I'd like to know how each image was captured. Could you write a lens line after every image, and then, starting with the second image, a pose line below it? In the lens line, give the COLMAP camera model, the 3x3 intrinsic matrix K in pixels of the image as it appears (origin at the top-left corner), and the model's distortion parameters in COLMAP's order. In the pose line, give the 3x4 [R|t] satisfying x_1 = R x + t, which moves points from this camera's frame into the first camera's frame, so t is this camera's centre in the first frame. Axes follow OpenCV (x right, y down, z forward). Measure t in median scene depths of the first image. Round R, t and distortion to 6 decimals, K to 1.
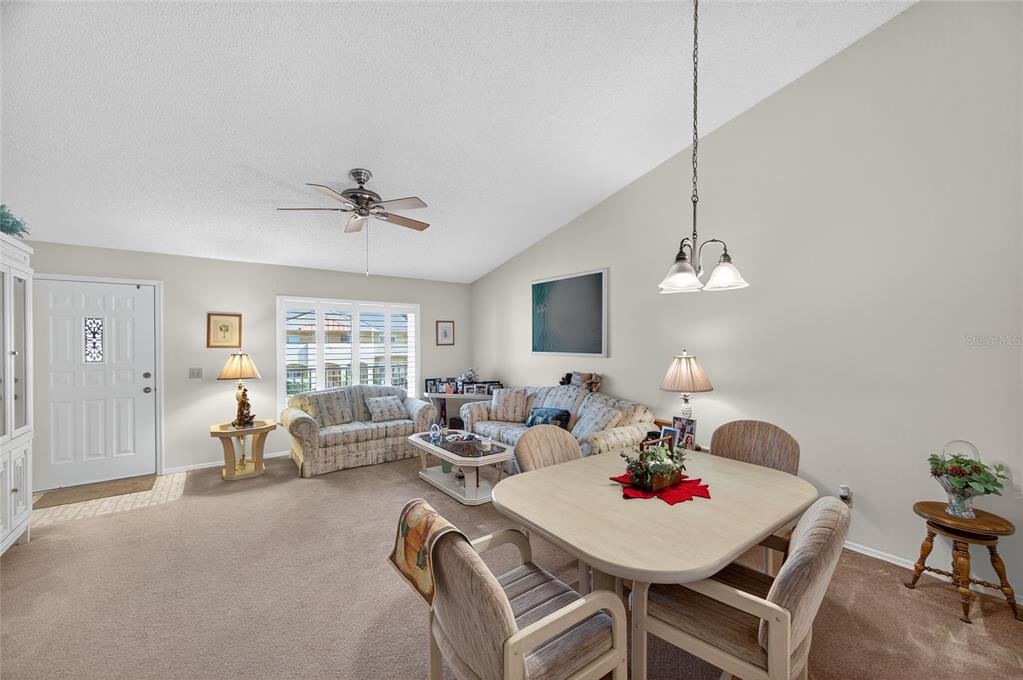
lens RADIAL K [[397.0, 0, 514.7], [0, 397.0, 343.0], [0, 0, 1]] dist [0.001342, -0.000544]
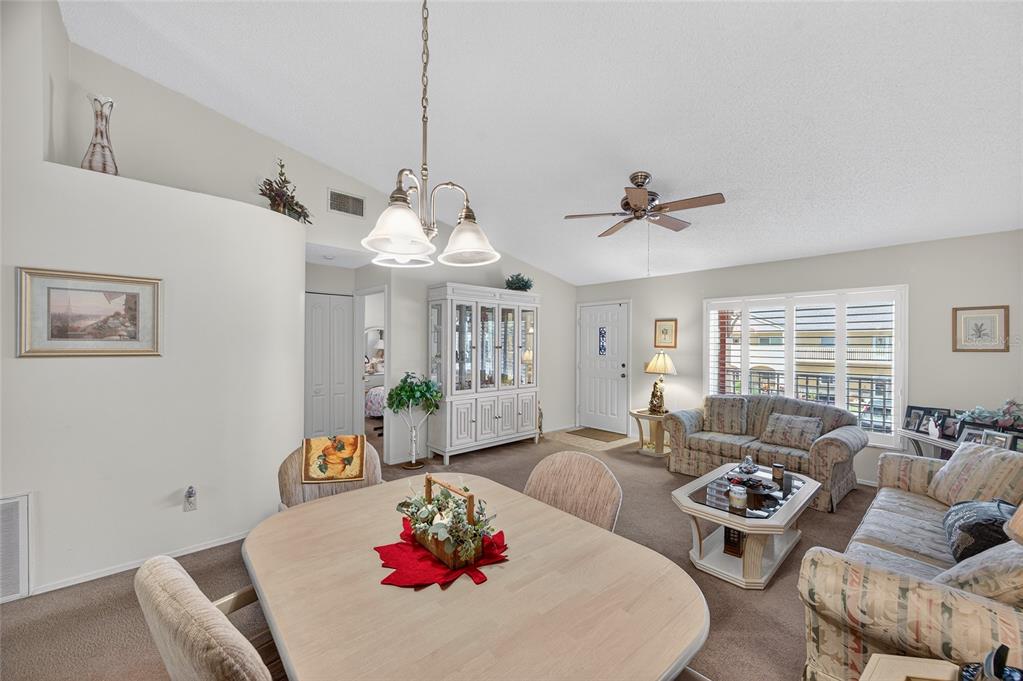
lens RADIAL K [[397.0, 0, 512.5], [0, 397.0, 345.5], [0, 0, 1]] dist [0.001342, -0.000544]
pose [[0.074515, 0.011598, -0.997152, 0.460487], [-0.009653, 0.999894, 0.010908, -0.003802], [0.997173, 0.008813, 0.074620, 0.462719]]
